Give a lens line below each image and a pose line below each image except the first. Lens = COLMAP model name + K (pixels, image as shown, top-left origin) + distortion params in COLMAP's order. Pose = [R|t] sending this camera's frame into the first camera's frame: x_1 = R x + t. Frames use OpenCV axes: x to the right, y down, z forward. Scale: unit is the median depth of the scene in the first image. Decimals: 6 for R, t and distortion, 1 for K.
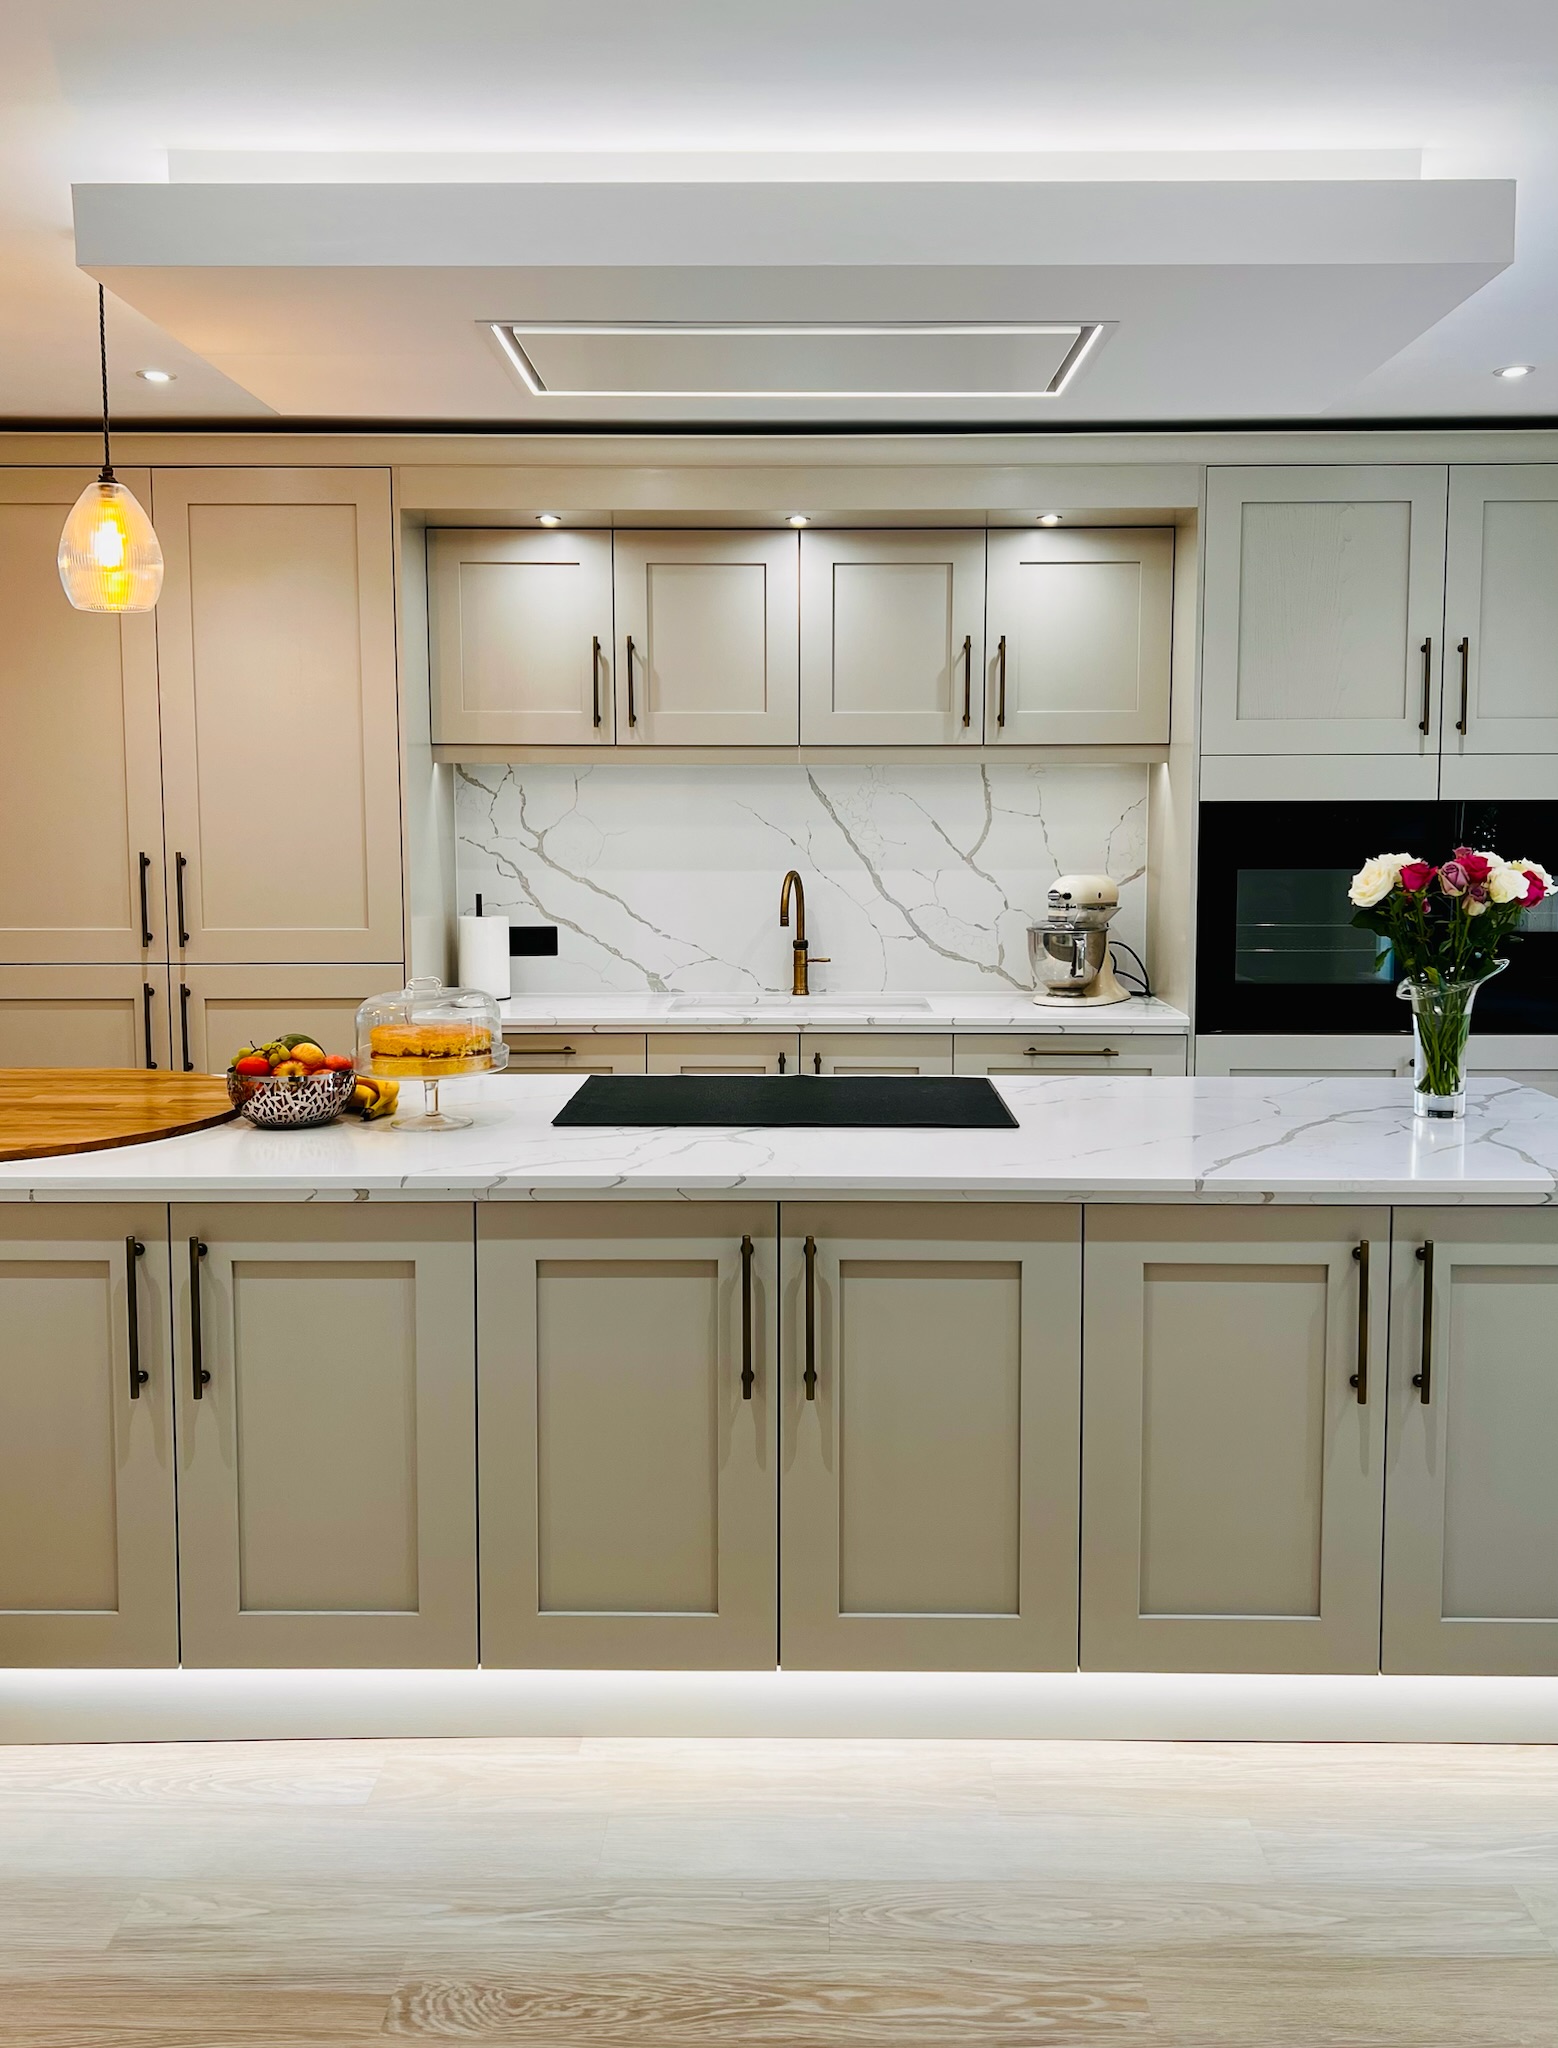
lens RADIAL K [[1714.4, 0, 801.6], [0, 1714.4, 982.5], [0, 0, 1]] dist [0.044125, -0.017520]
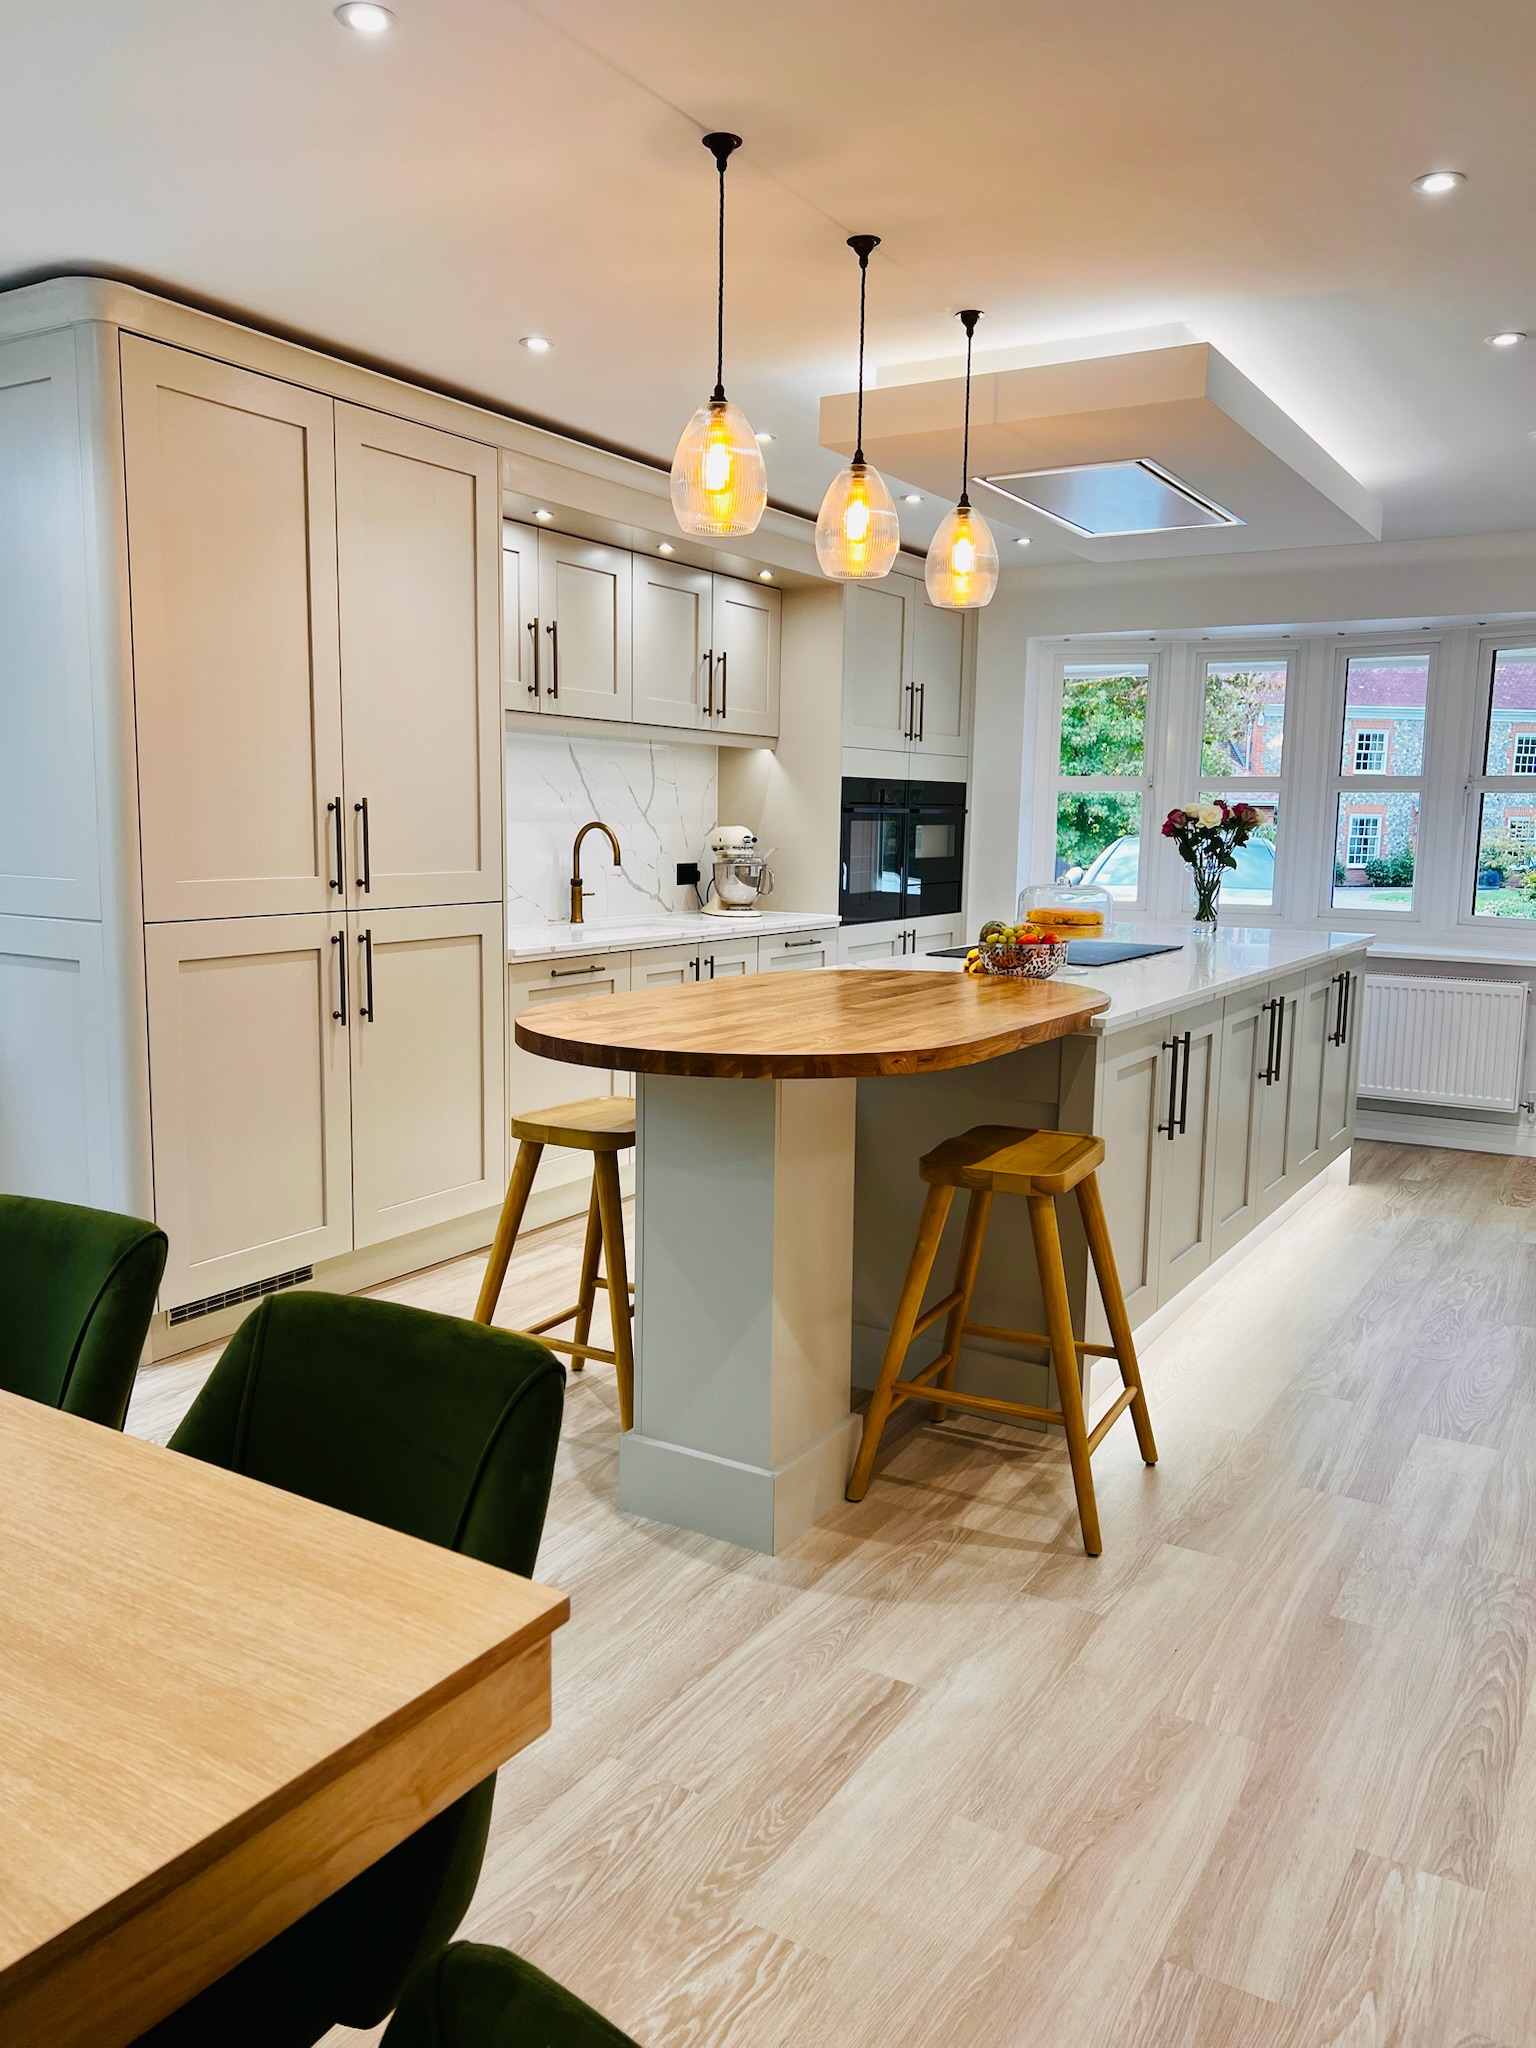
lens RADIAL K [[1544.6, 0, 752.6], [0, 1544.6, 1028.7], [0, 0, 1]] dist [0.039843, -0.048112]
pose [[0.524060, -0.109790, 0.844575, -0.966411], [0.075302, 0.993746, 0.082456, 0.000641], [-0.848346, 0.020387, 0.529049, 0.322058]]
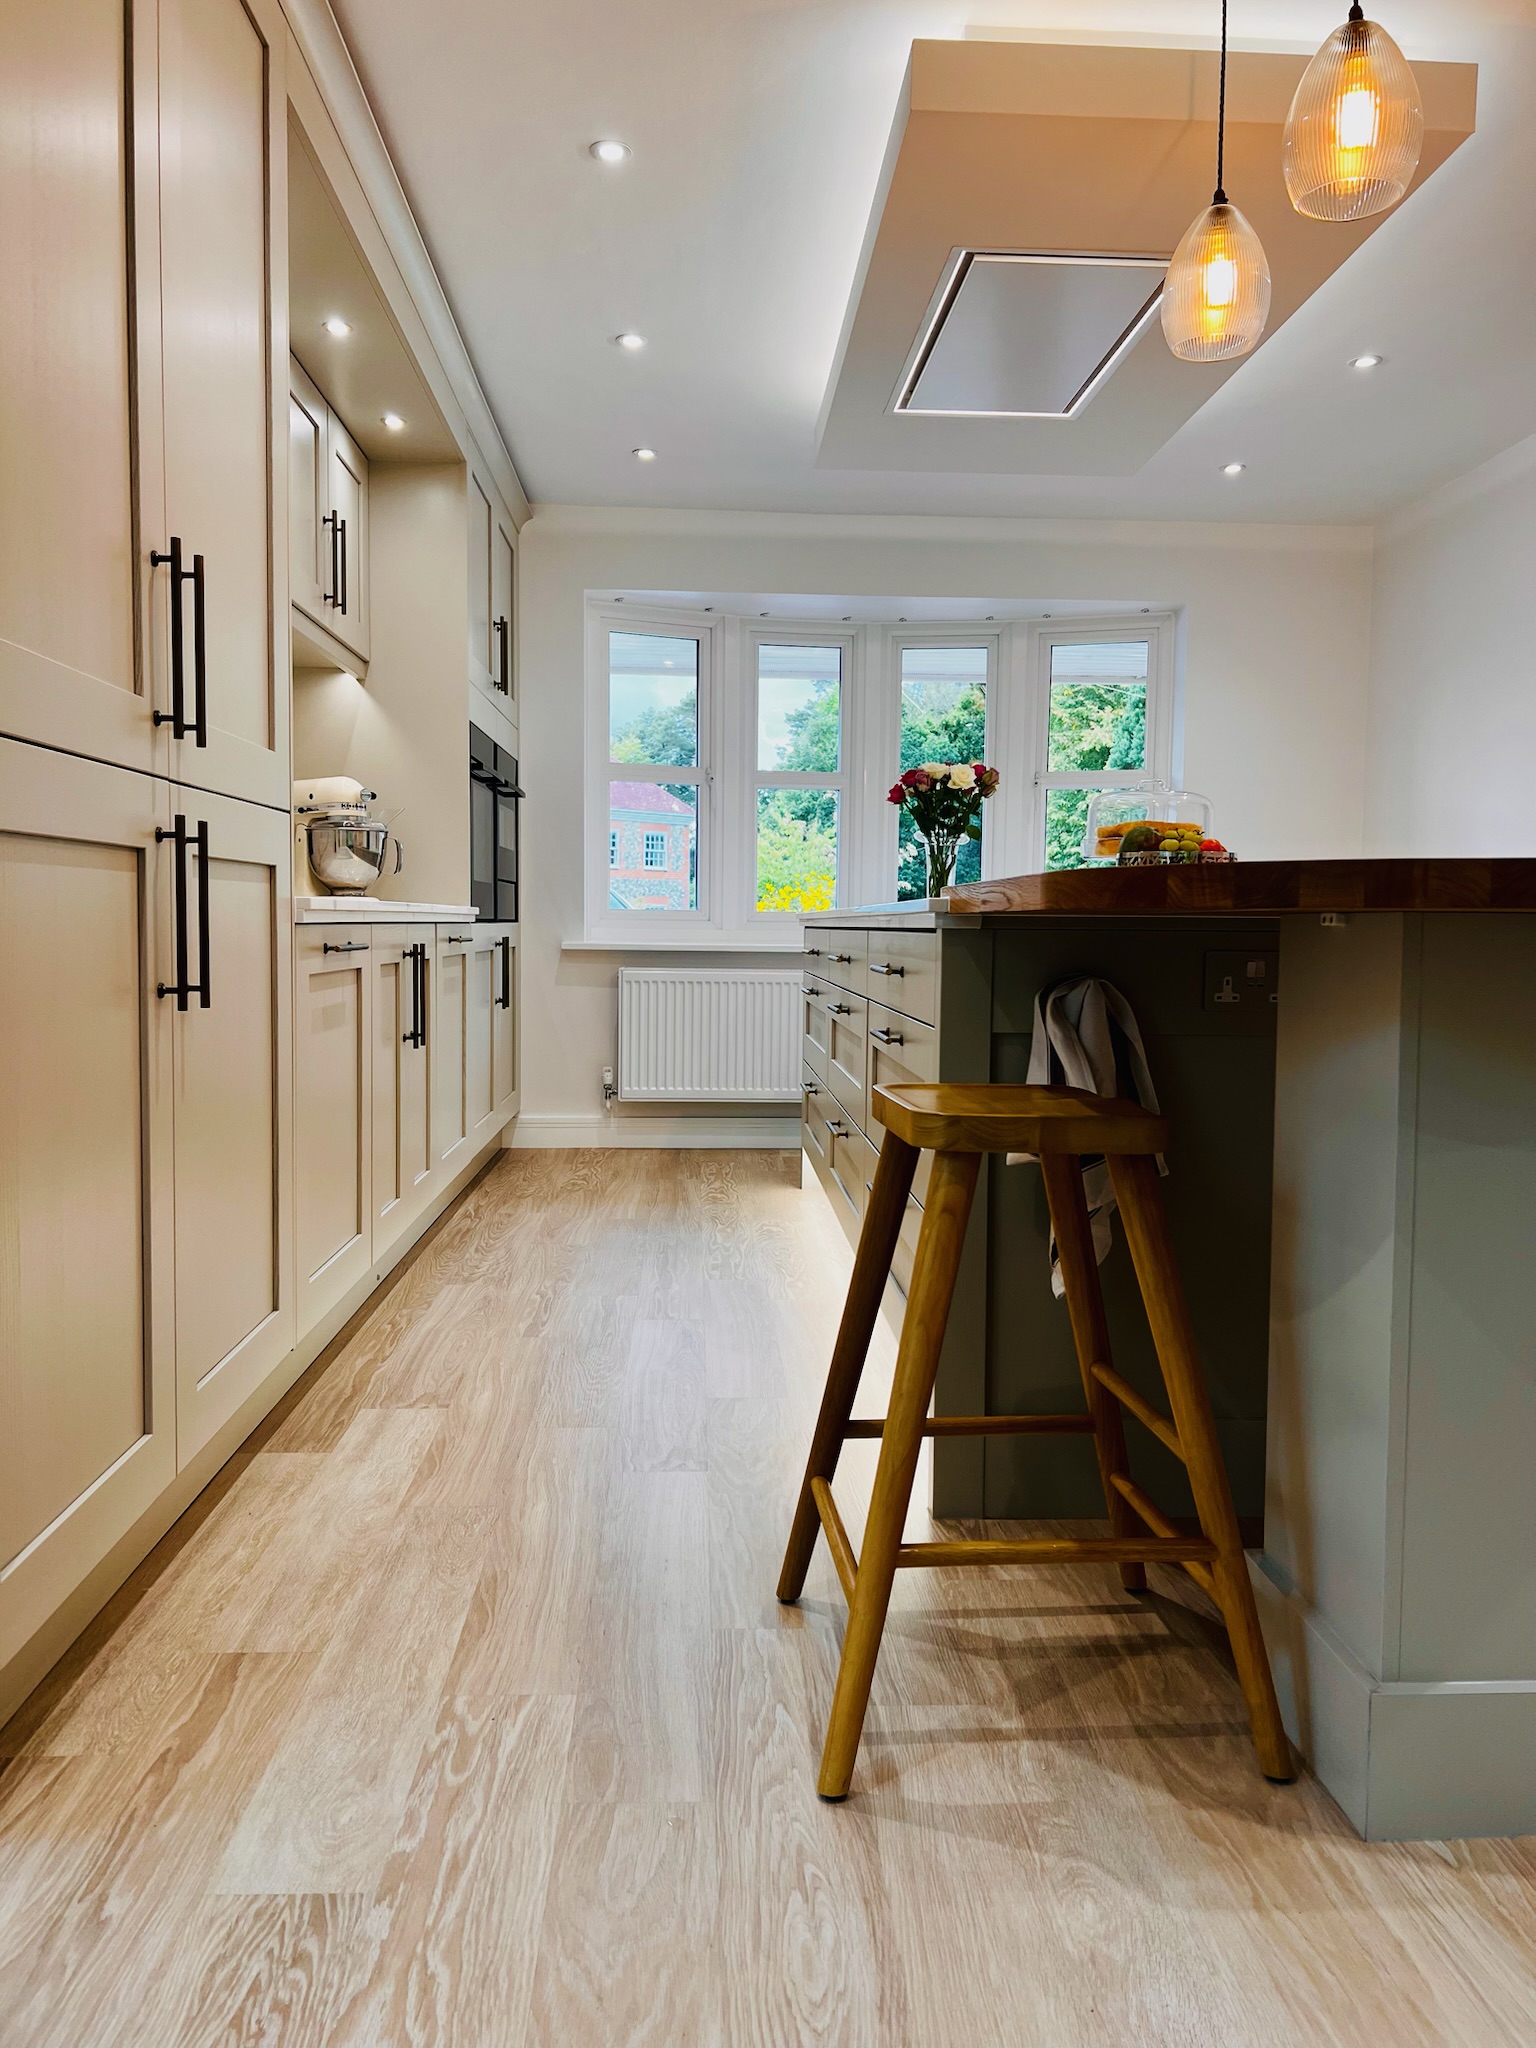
lens RADIAL K [[1544.6, 0, 768.1], [0, 1544.6, 1015.7], [0, 0, 1]] dist [0.039843, -0.048112]
pose [[-0.051339, -0.061315, 0.996797, -0.787338], [0.092102, 0.993569, 0.065860, 0.040981], [-0.994425, 0.095189, -0.045362, 0.828172]]
